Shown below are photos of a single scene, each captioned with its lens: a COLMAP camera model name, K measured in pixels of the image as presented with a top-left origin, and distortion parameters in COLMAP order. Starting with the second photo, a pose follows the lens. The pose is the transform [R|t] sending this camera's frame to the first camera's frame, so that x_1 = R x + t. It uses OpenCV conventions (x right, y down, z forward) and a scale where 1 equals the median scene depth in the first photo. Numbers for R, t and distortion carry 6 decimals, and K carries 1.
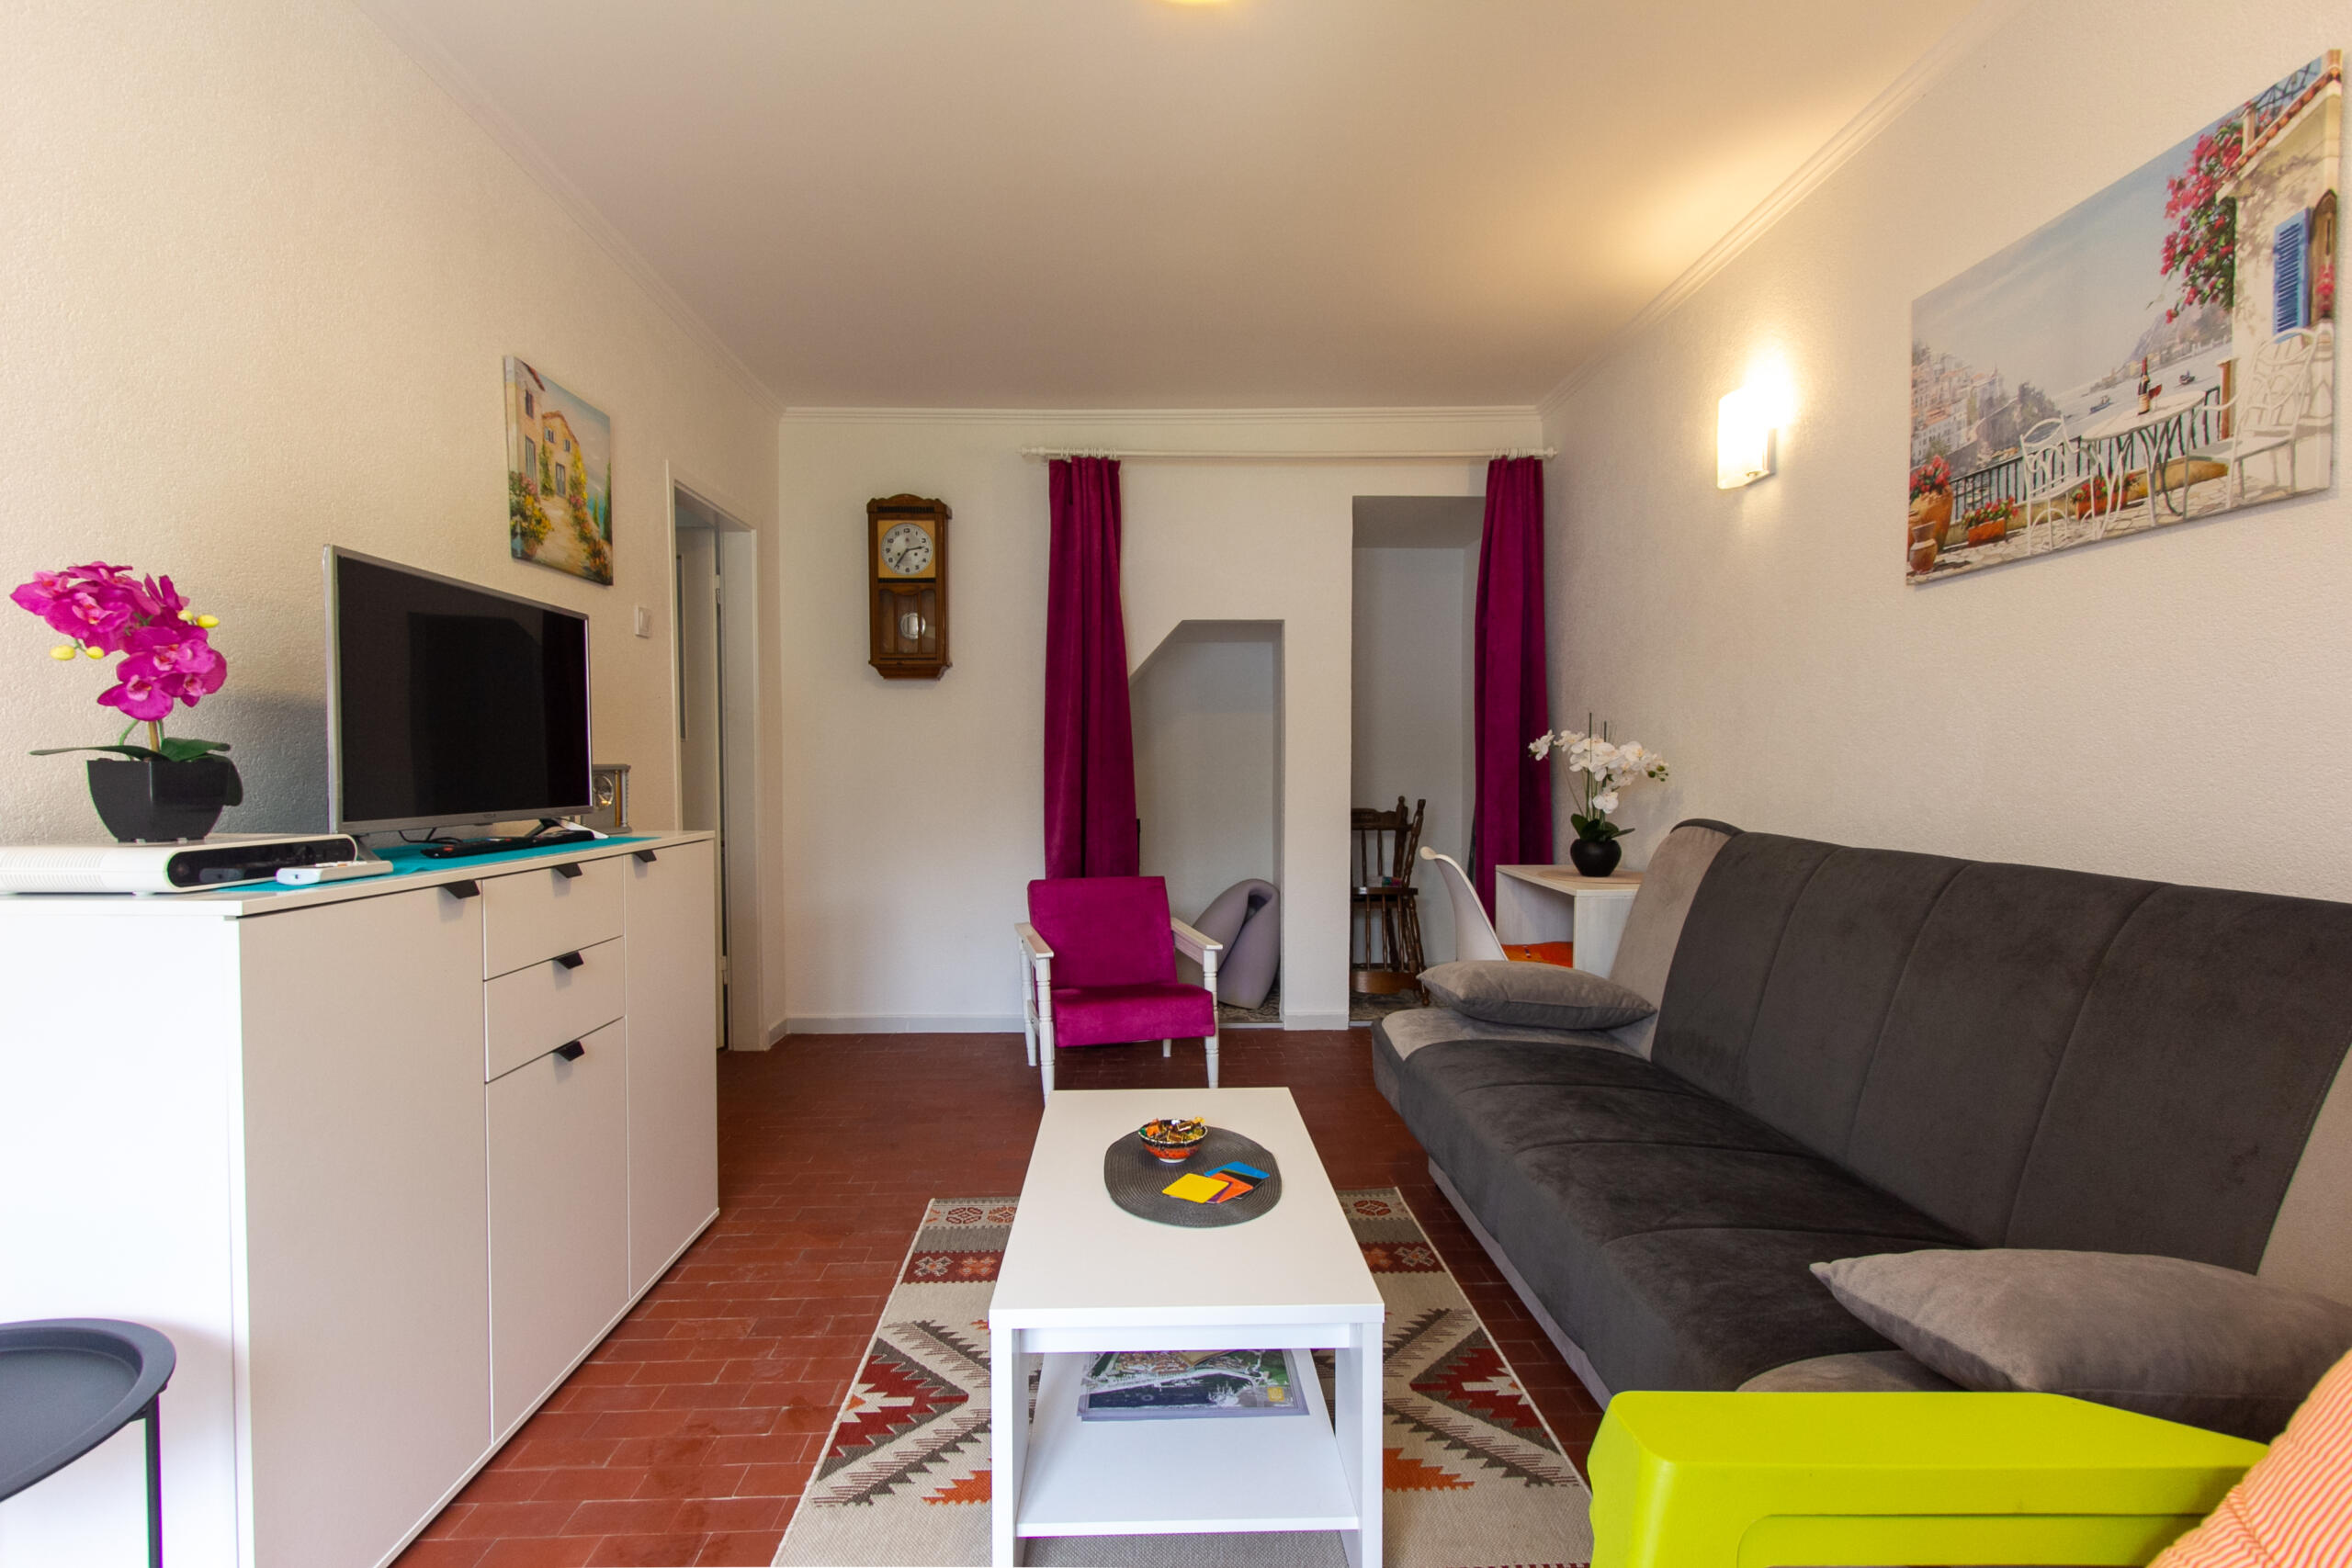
lens RADIAL K [[1128.7, 0, 1176.0], [0, 1128.7, 784.0], [0, 0, 1]] dist [0.002094, -0.000716]
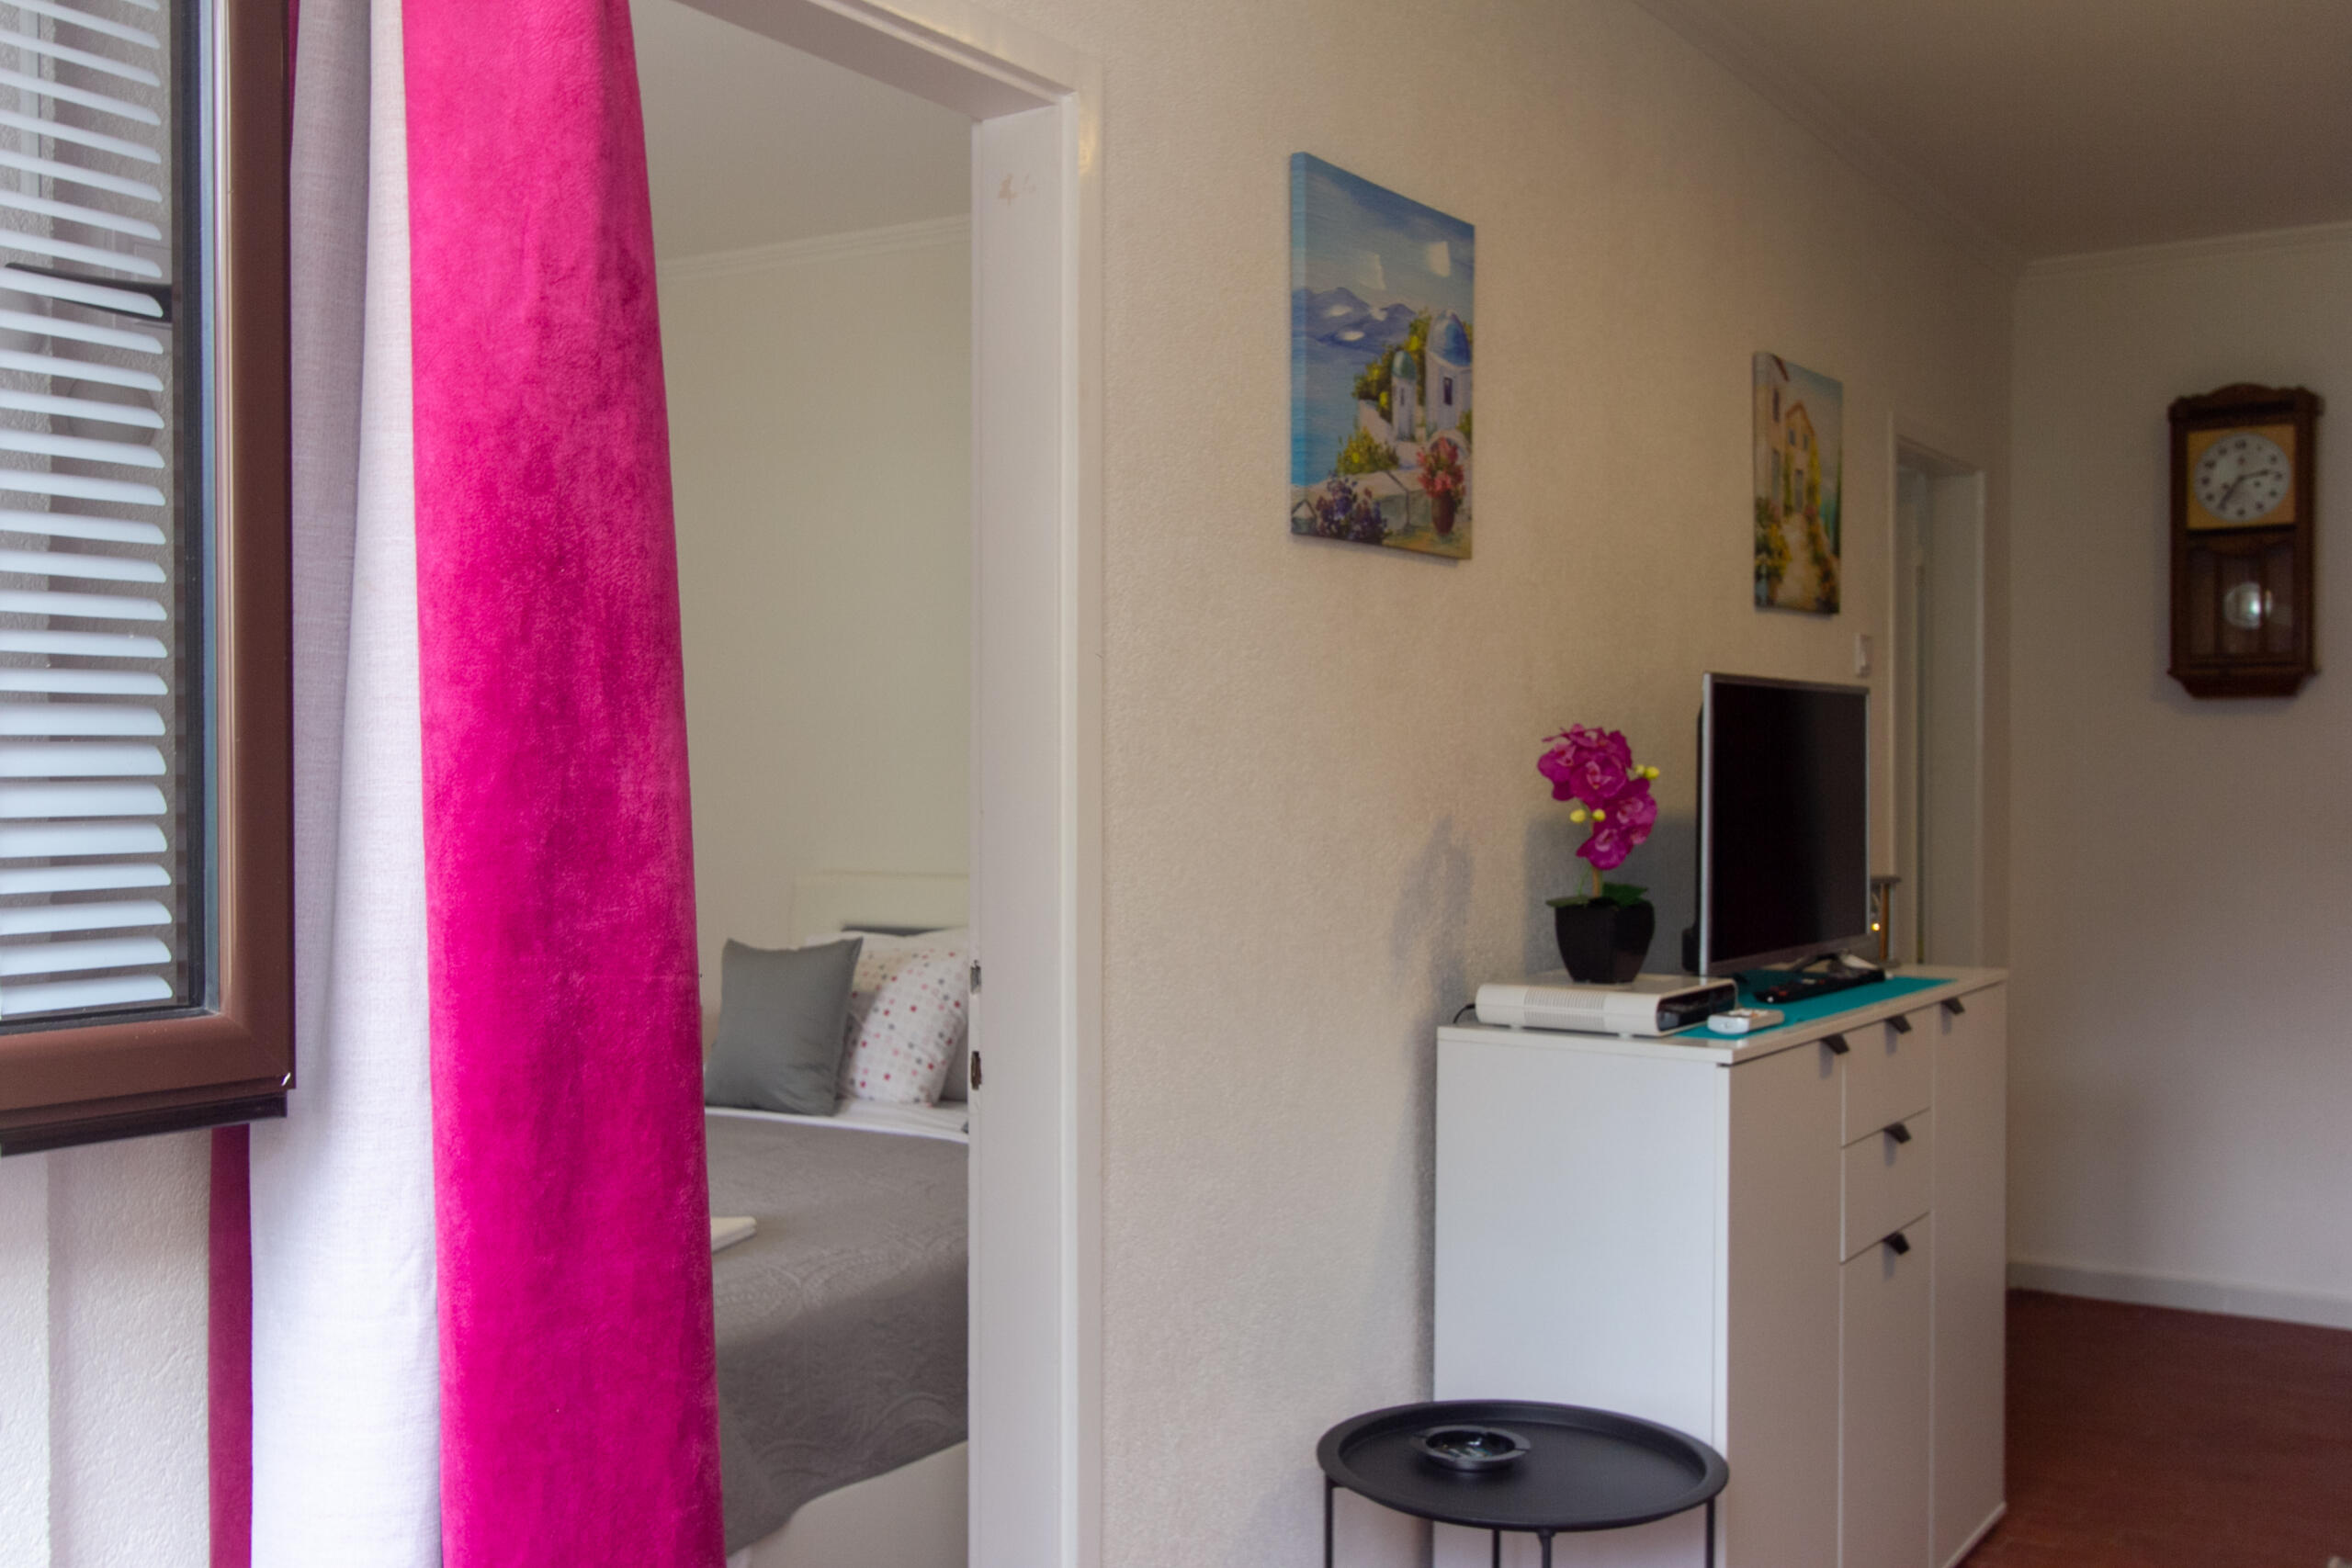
lens RADIAL K [[2280.0, 0, 1173.0], [0, 2280.0, 811.4], [0, 0, 1]] dist [-0.002607, -0.005823]
pose [[0.811405, 0.006095, -0.584452, 0.002748], [-0.009203, 0.999955, -0.002349, -0.051760], [0.584411, 0.007285, 0.811425, -0.489157]]
